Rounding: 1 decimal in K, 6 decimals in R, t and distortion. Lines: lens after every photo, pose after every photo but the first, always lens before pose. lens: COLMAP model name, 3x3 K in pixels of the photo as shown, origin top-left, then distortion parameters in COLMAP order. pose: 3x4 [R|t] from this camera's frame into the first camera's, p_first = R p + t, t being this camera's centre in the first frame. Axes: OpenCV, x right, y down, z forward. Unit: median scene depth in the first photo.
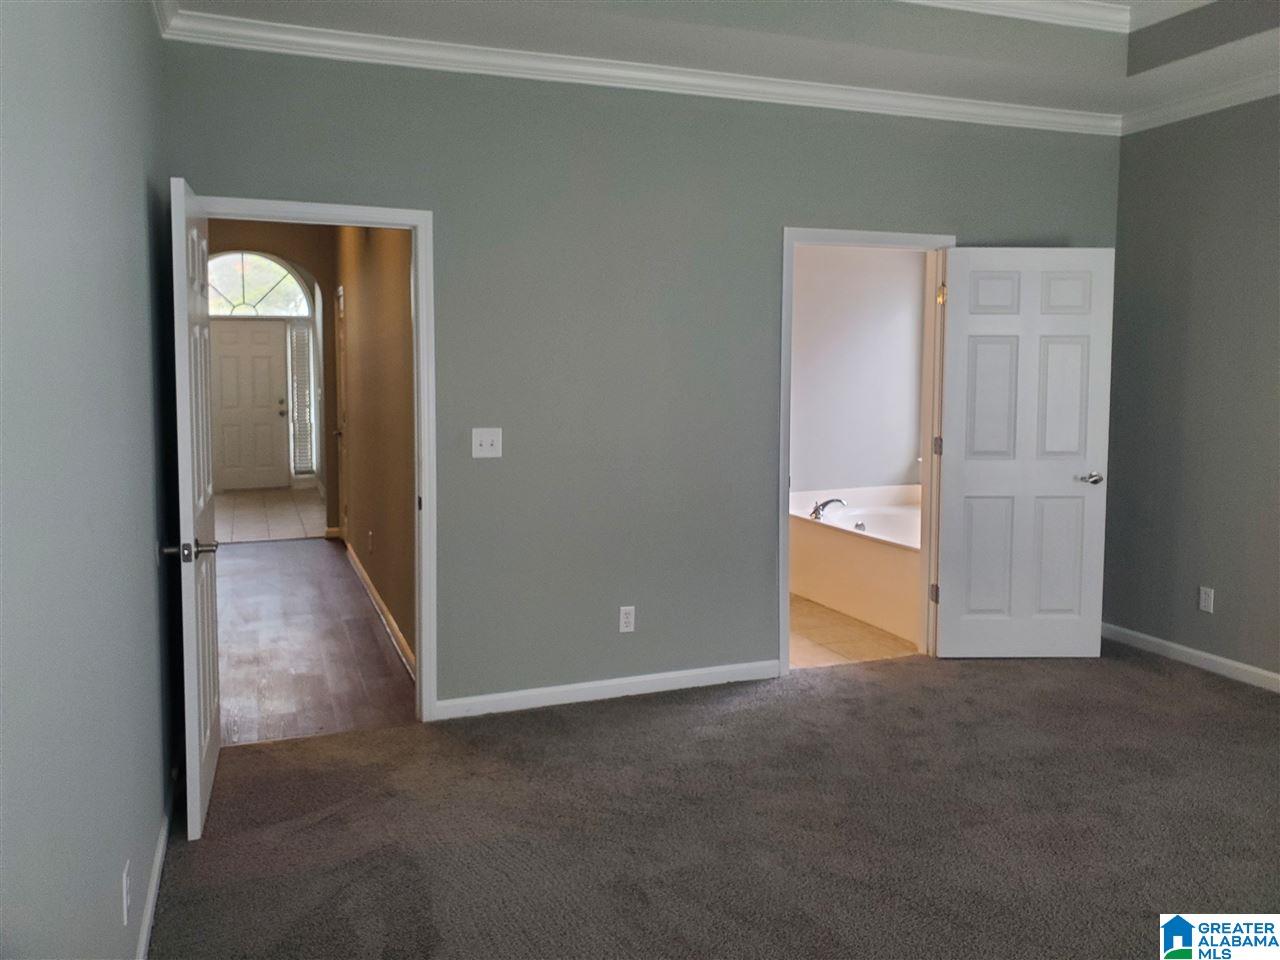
lens RADIAL K [[986.2, 0, 636.9], [0, 986.2, 460.3], [0, 0, 1]] dist [0.021924, 0.000415]
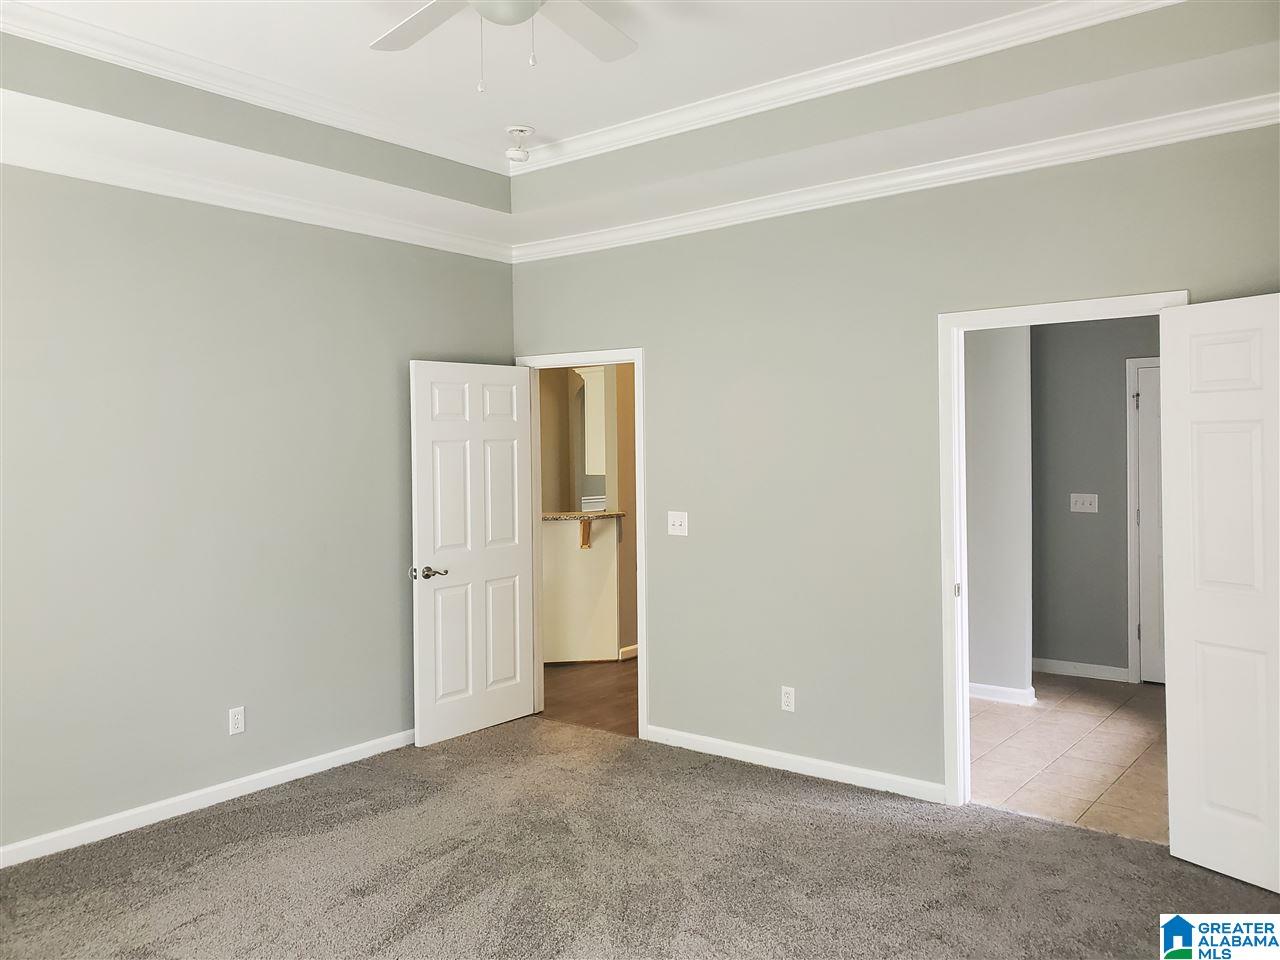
lens RADIAL K [[986.2, 0, 636.9], [0, 986.2, 460.3], [0, 0, 1]] dist [0.021924, 0.000415]
pose [[0.520740, 0.003821, -0.853707, 0.873672], [-0.068656, 0.996938, -0.037416, -0.046620], [0.850950, 0.078096, 0.519408, 0.304406]]
